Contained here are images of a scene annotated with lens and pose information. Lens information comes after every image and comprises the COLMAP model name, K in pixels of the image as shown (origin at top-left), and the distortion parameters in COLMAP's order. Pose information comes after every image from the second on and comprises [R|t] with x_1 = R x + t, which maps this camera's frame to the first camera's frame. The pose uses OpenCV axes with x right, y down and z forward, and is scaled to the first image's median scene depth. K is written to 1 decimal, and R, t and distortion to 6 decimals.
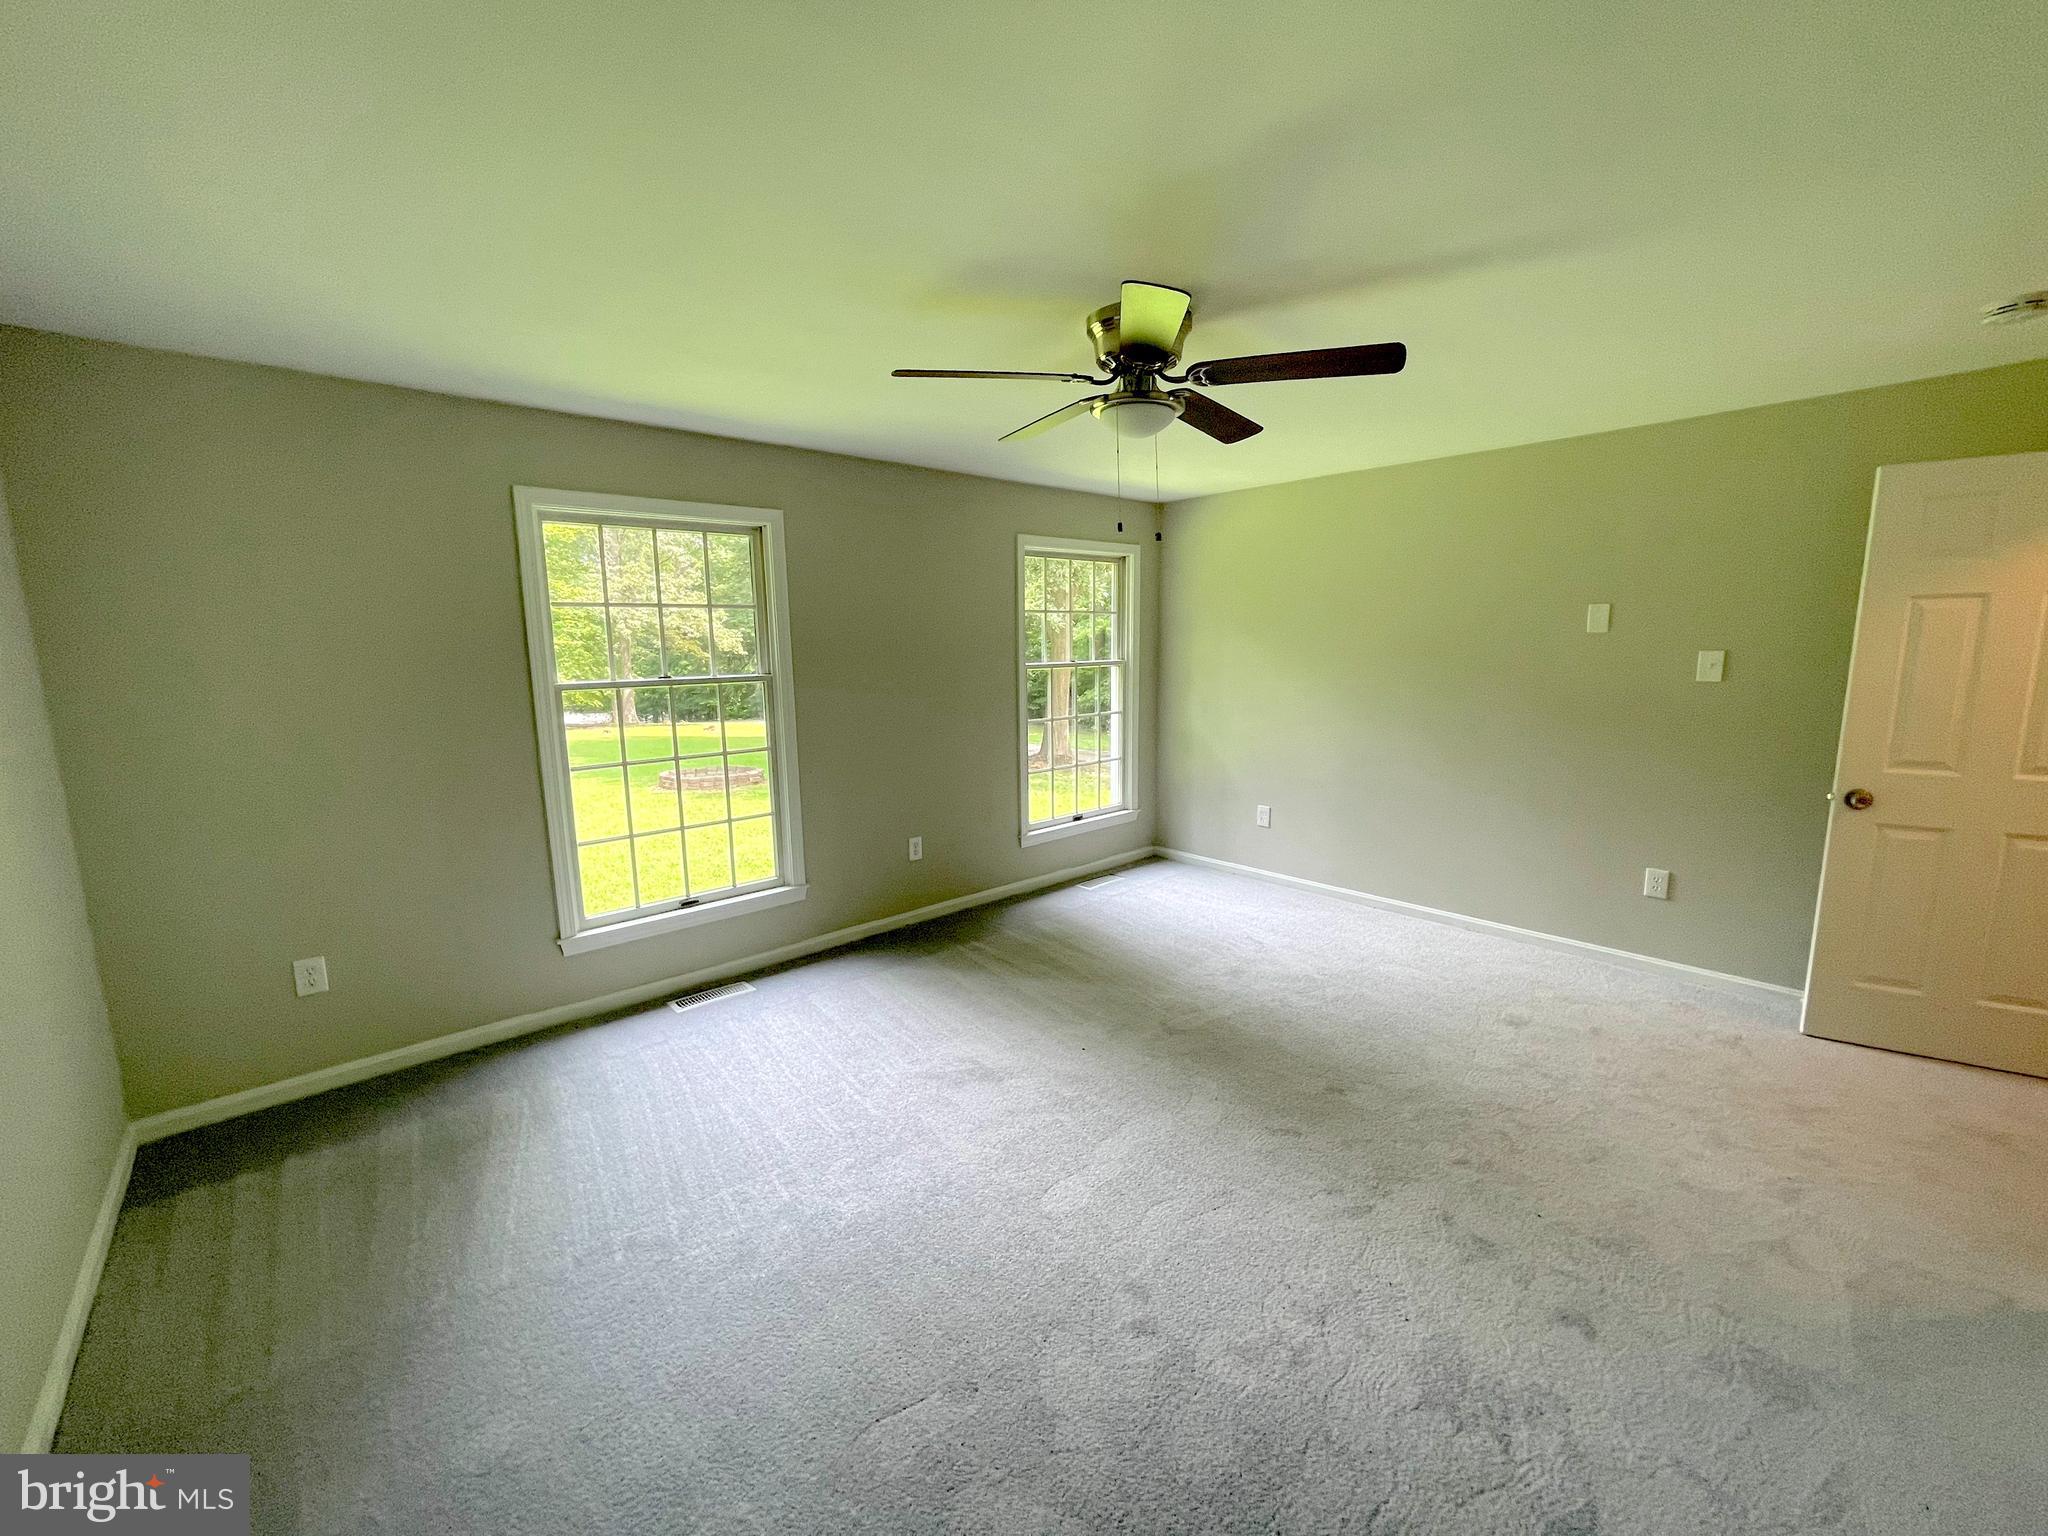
lens RADIAL K [[825.5, 0, 1035.7], [0, 825.5, 769.1], [0, 0, 1]] dist [0.000528, 0.000105]
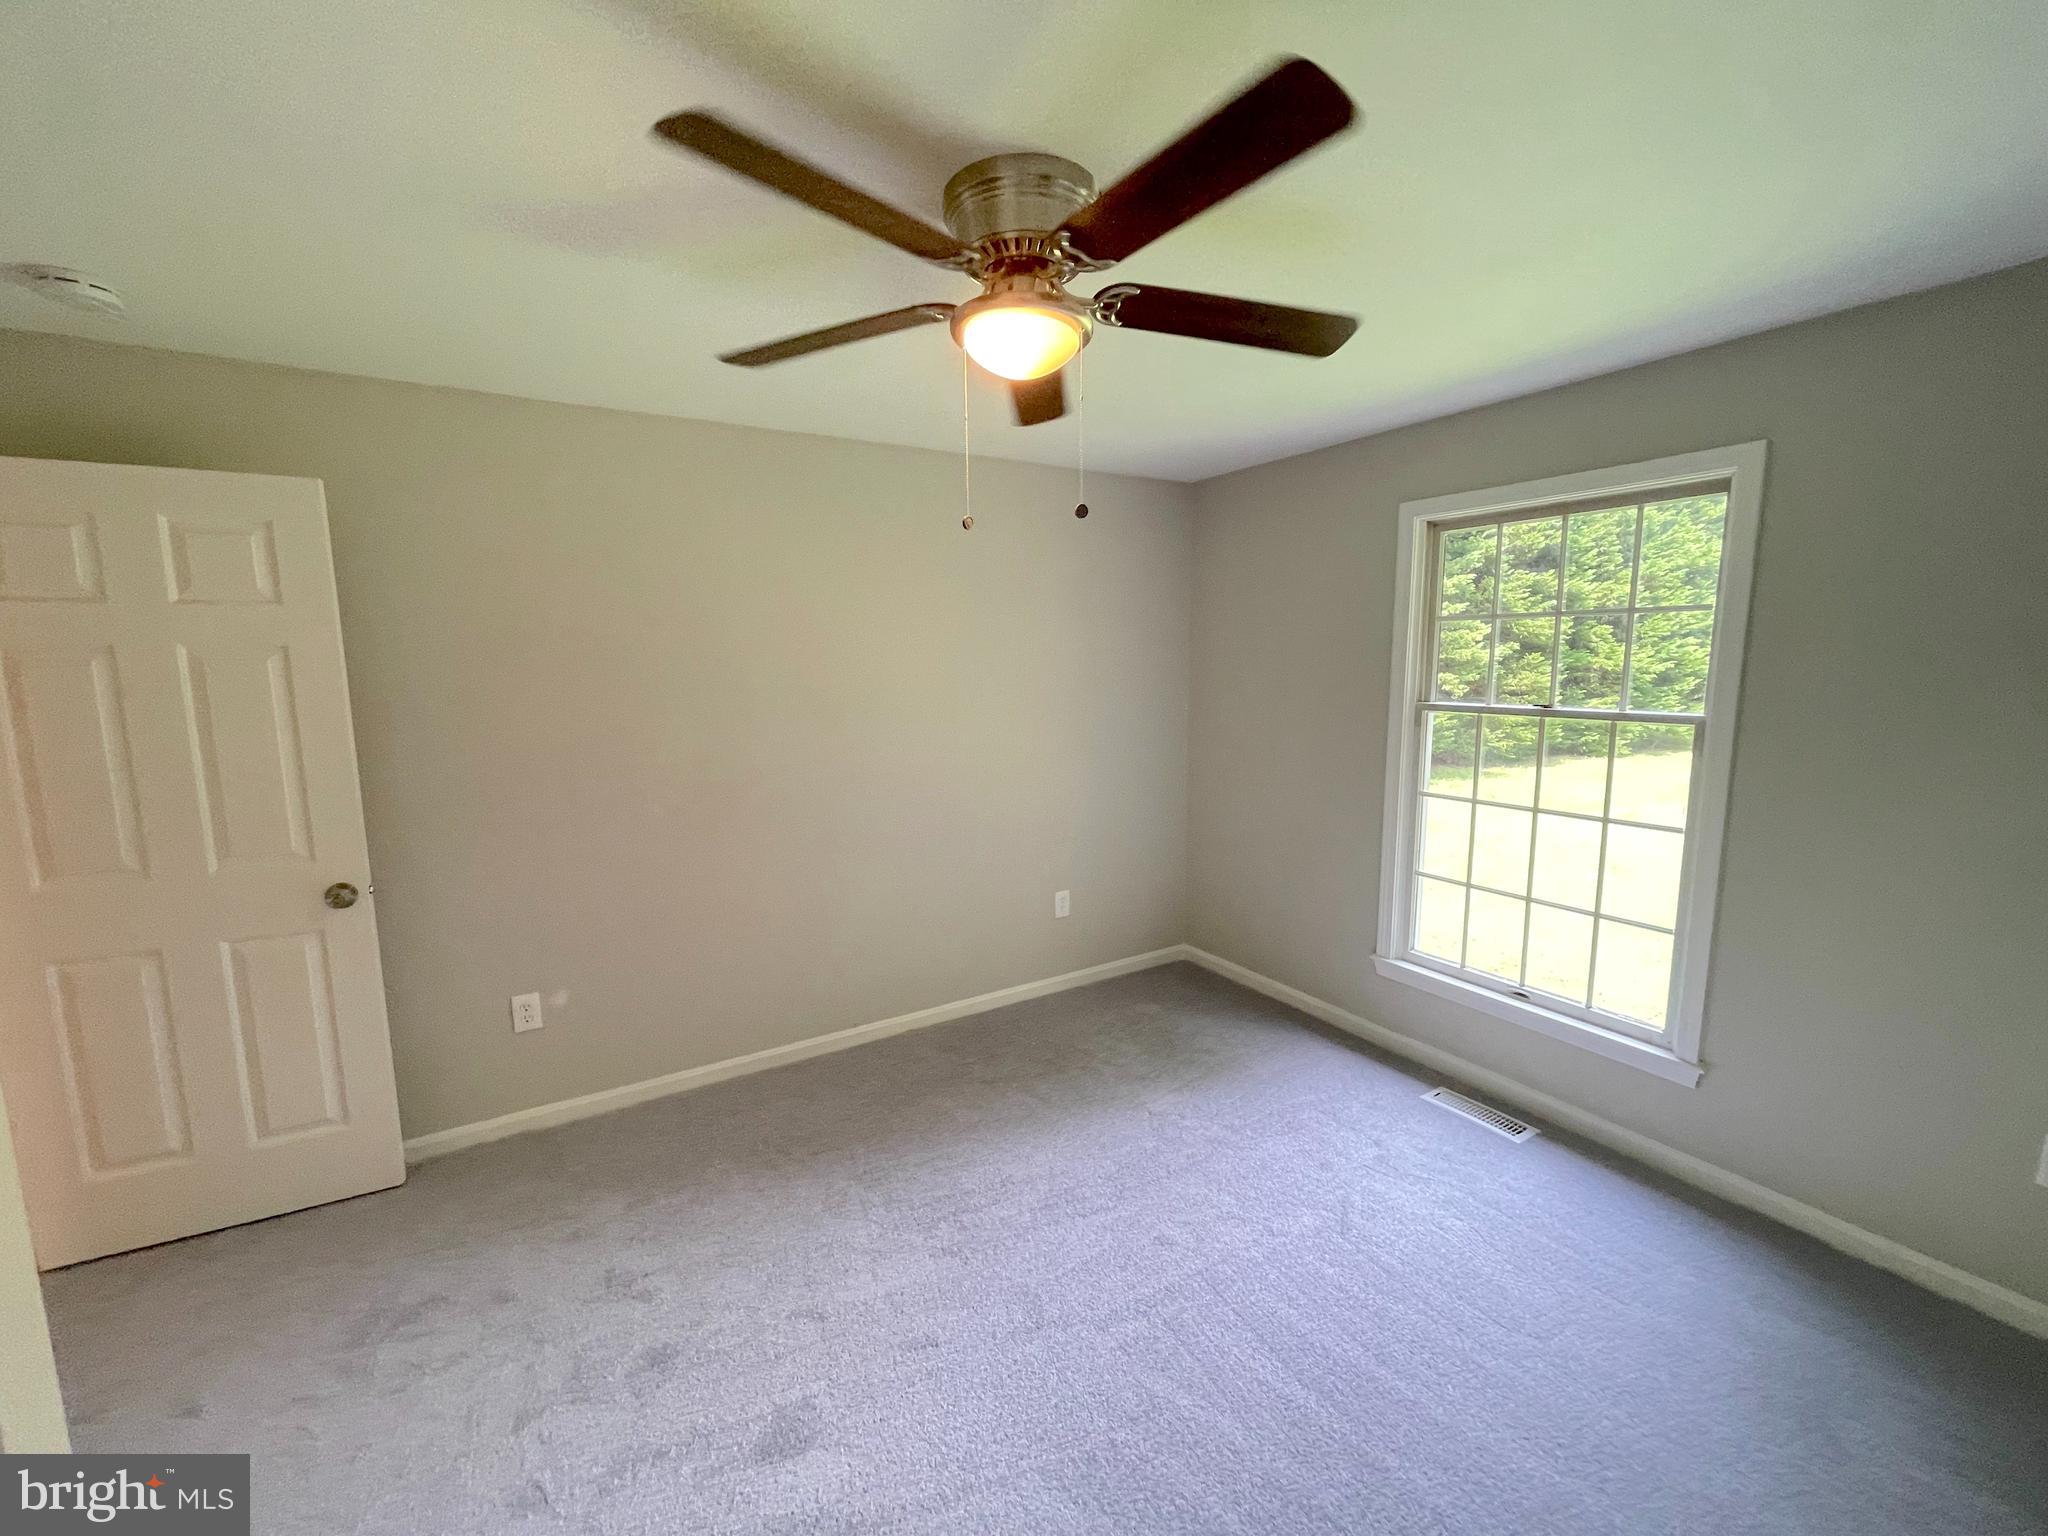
lens RADIAL K [[825.5, 0, 1022.0], [0, 825.5, 758.1], [0, 0, 1]] dist [0.000528, 0.000105]
pose [[-0.167630, 0.141338, -0.975666, 0.386293], [-0.154990, 0.973584, 0.167665, -0.112066], [0.973590, 0.179324, -0.141296, 0.613361]]
